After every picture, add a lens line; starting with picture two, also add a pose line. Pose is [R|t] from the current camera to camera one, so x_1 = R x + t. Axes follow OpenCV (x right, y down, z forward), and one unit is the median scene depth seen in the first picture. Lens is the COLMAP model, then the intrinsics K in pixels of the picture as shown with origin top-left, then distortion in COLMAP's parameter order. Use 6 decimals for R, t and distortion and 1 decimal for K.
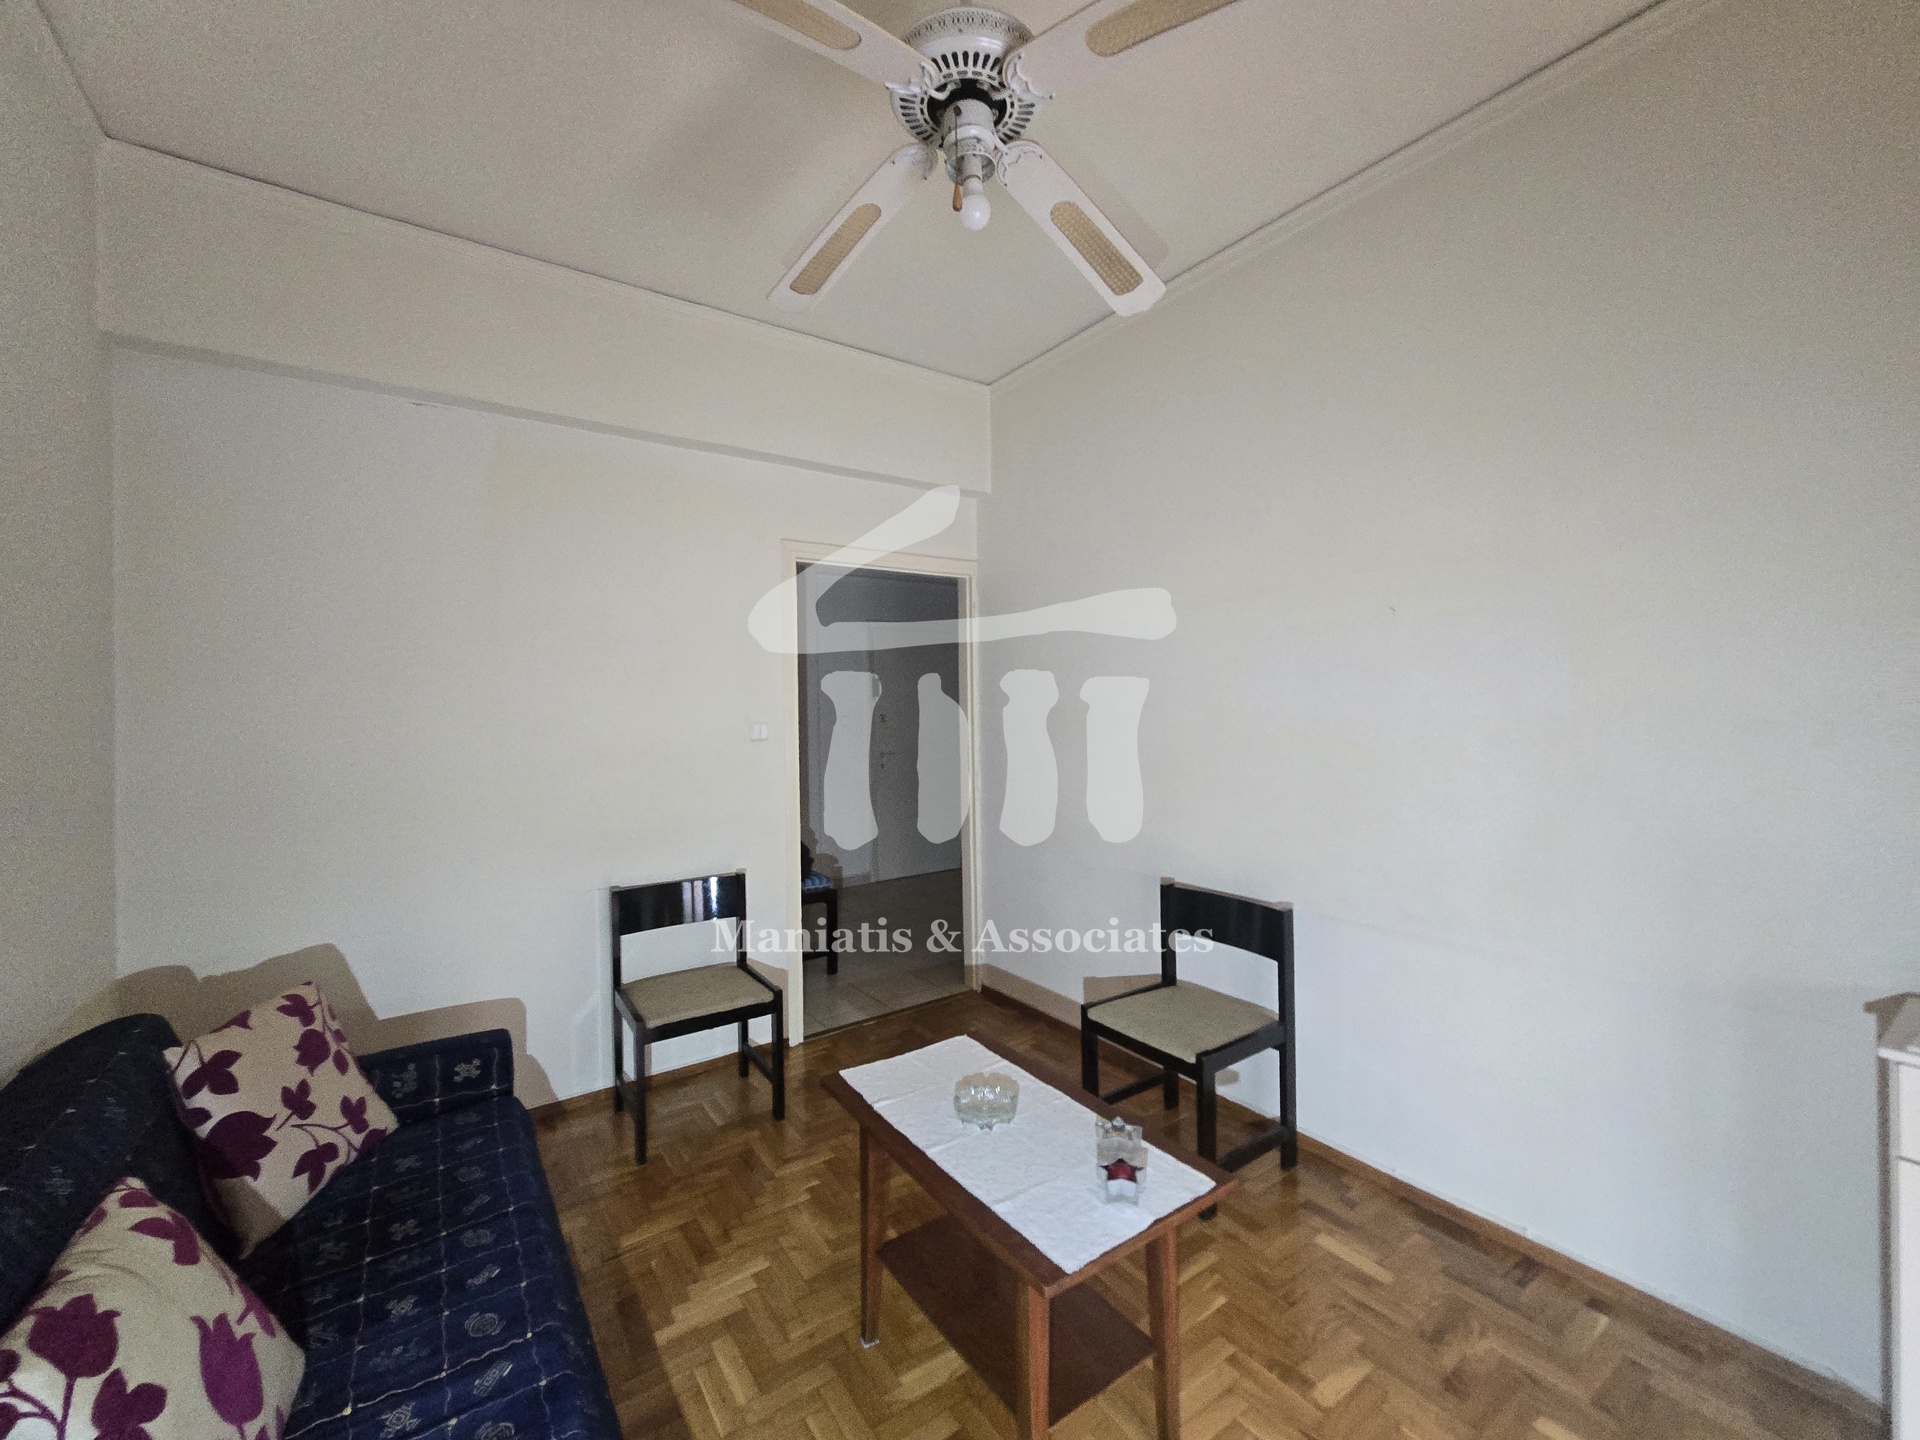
lens RADIAL K [[783.6, 0, 965.7], [0, 783.6, 718.5], [0, 0, 1]] dist [-0.004428, 0.002251]
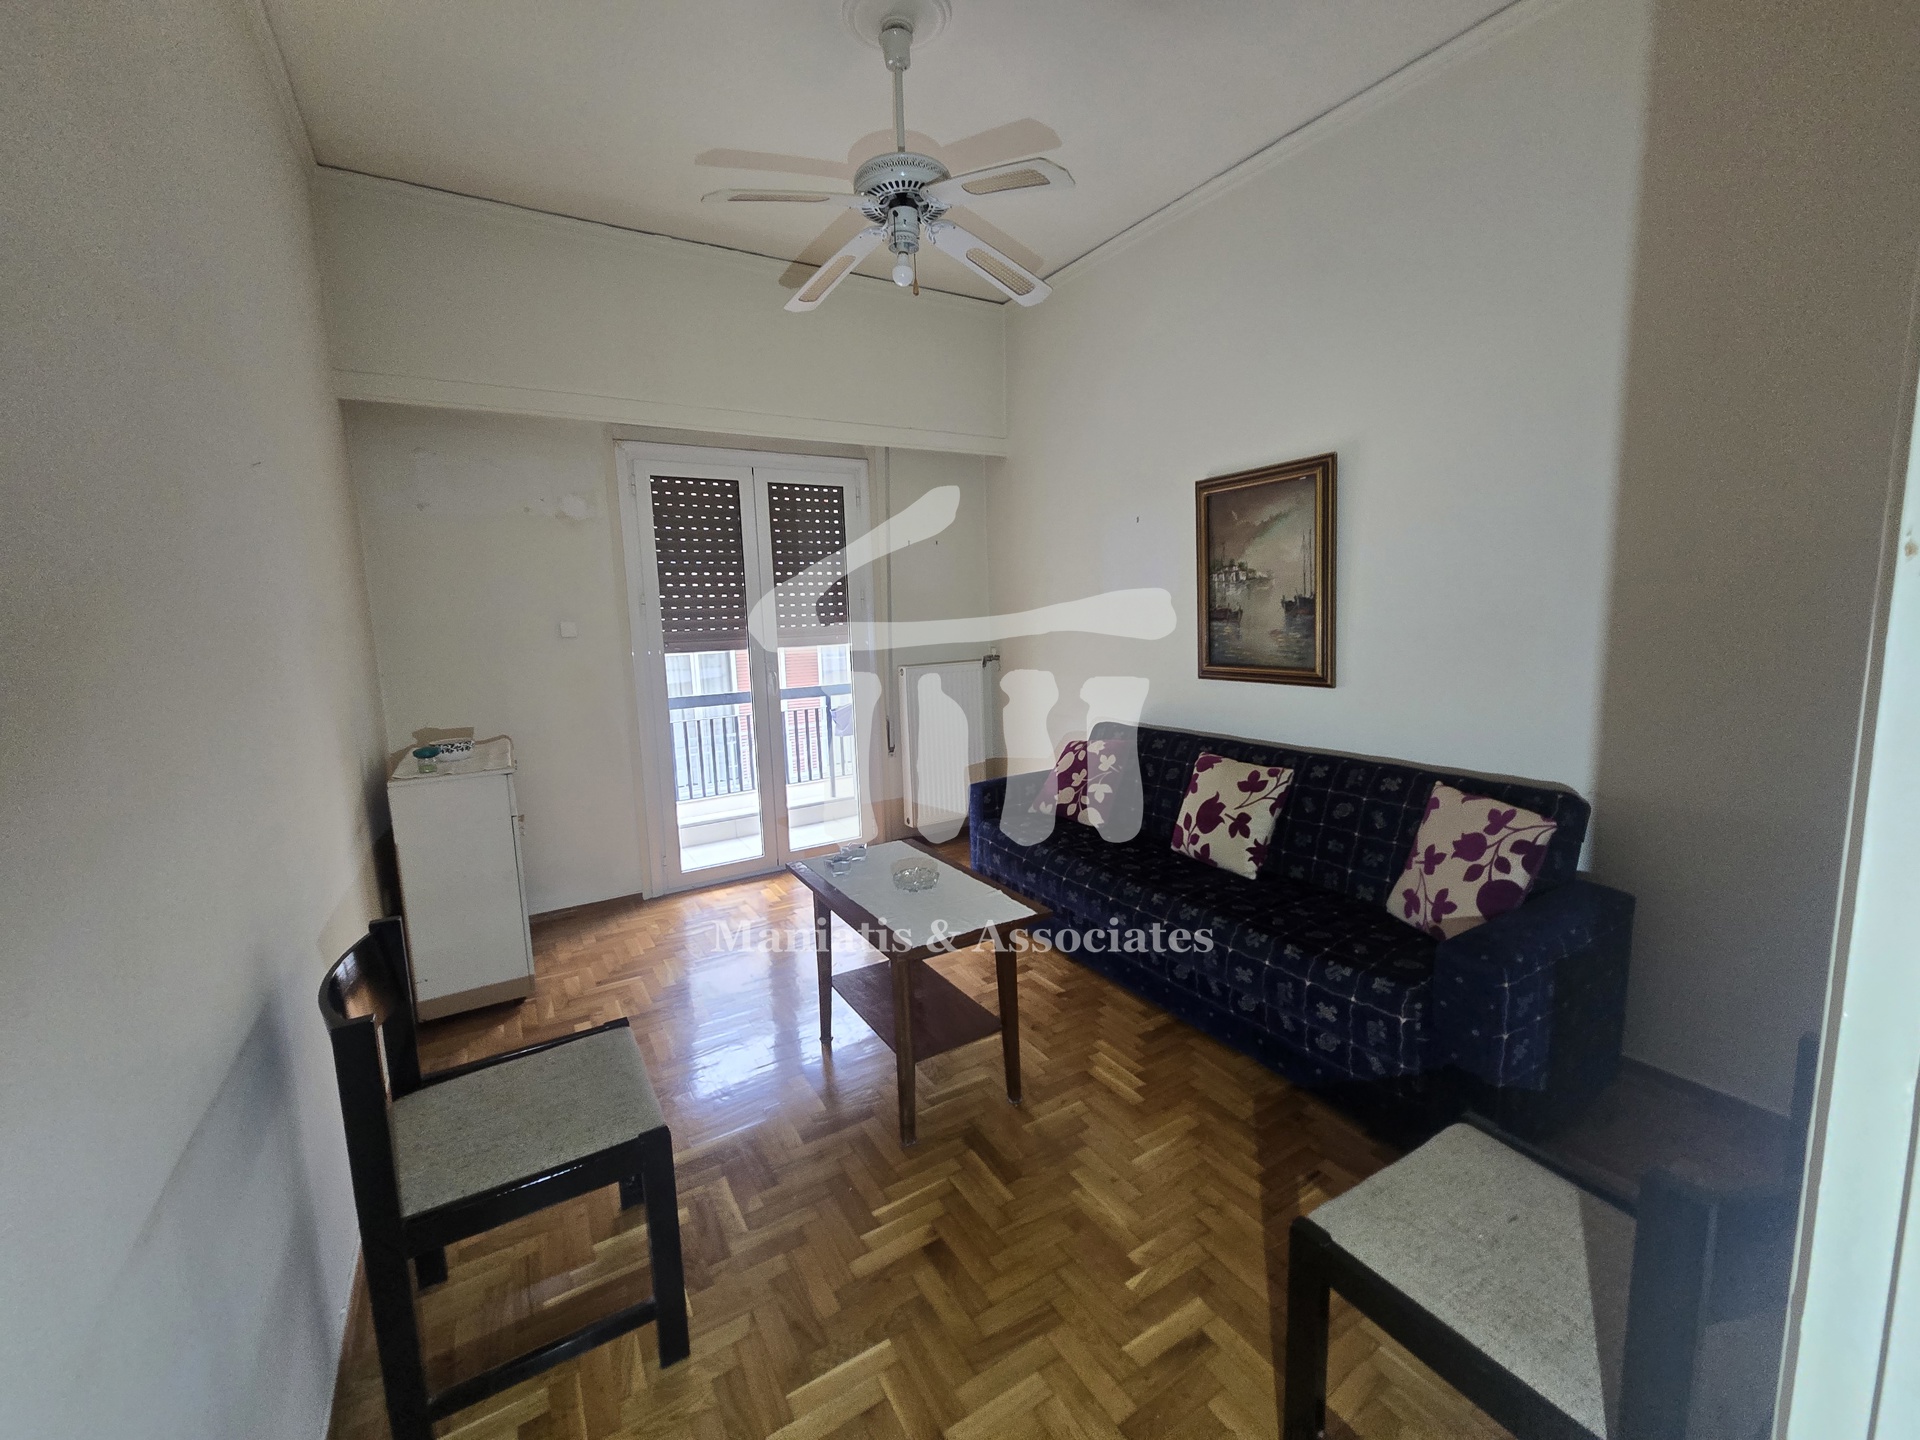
lens RADIAL K [[783.6, 0, 942.2], [0, 783.6, 709.5], [0, 0, 1]] dist [-0.004428, 0.002251]
pose [[-0.995081, 0.035817, 0.092366, -0.156553], [0.048832, 0.988554, 0.142746, 0.007275], [-0.086196, 0.146554, -0.985440, 2.277999]]
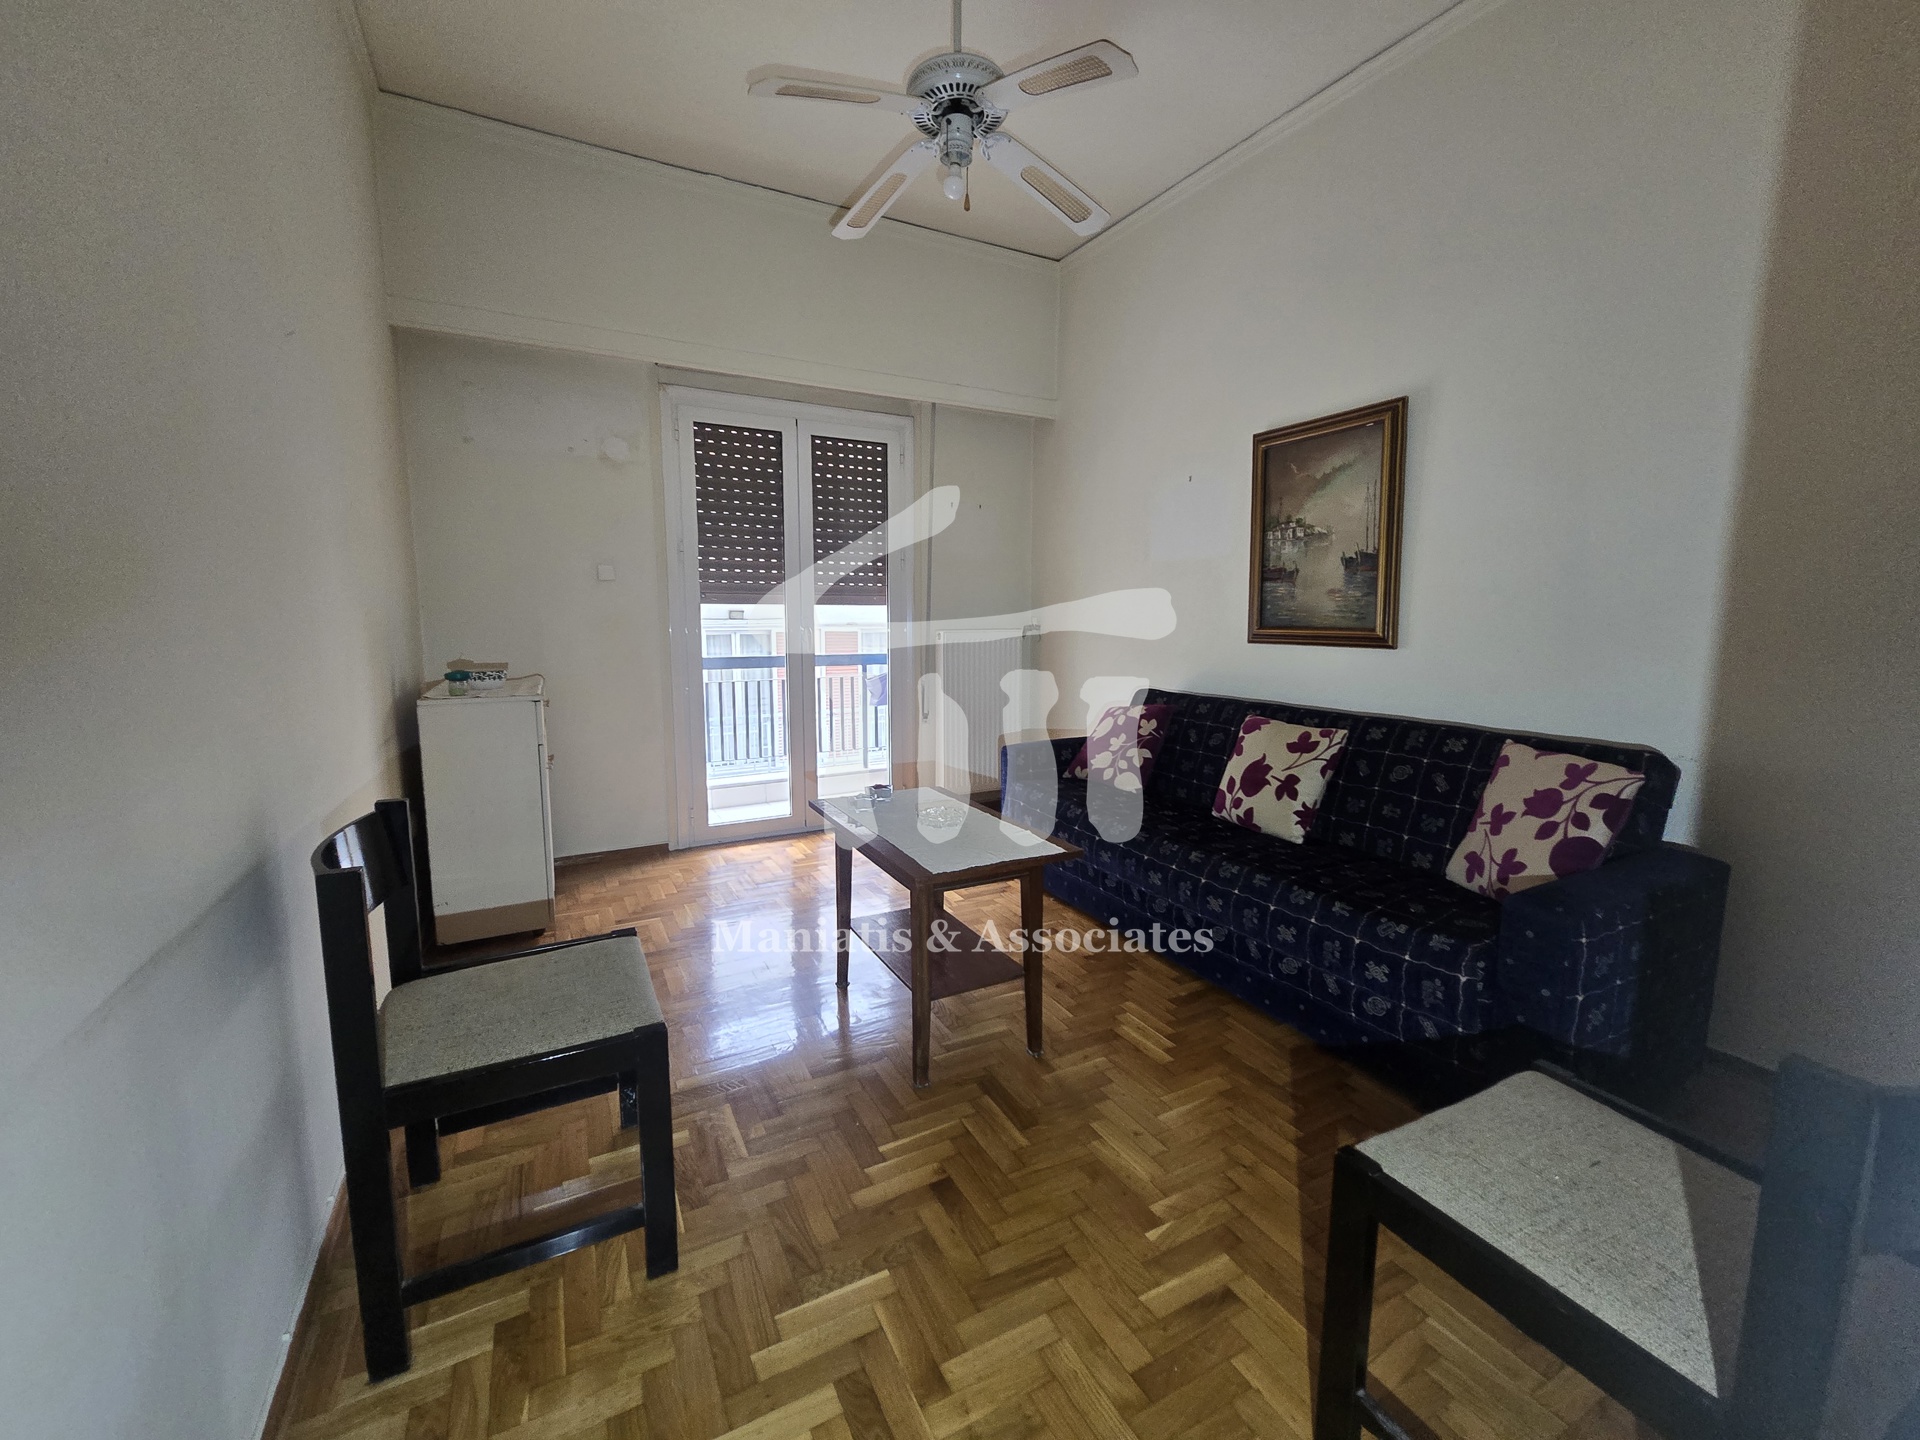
lens RADIAL K [[783.6, 0, 942.5], [0, 783.6, 710.3], [0, 0, 1]] dist [-0.004428, 0.002251]
pose [[-0.989812, -0.005308, 0.142279, -0.161491], [0.014318, 0.990528, 0.136559, 0.136305], [-0.141657, 0.137205, -0.980361, 2.238170]]
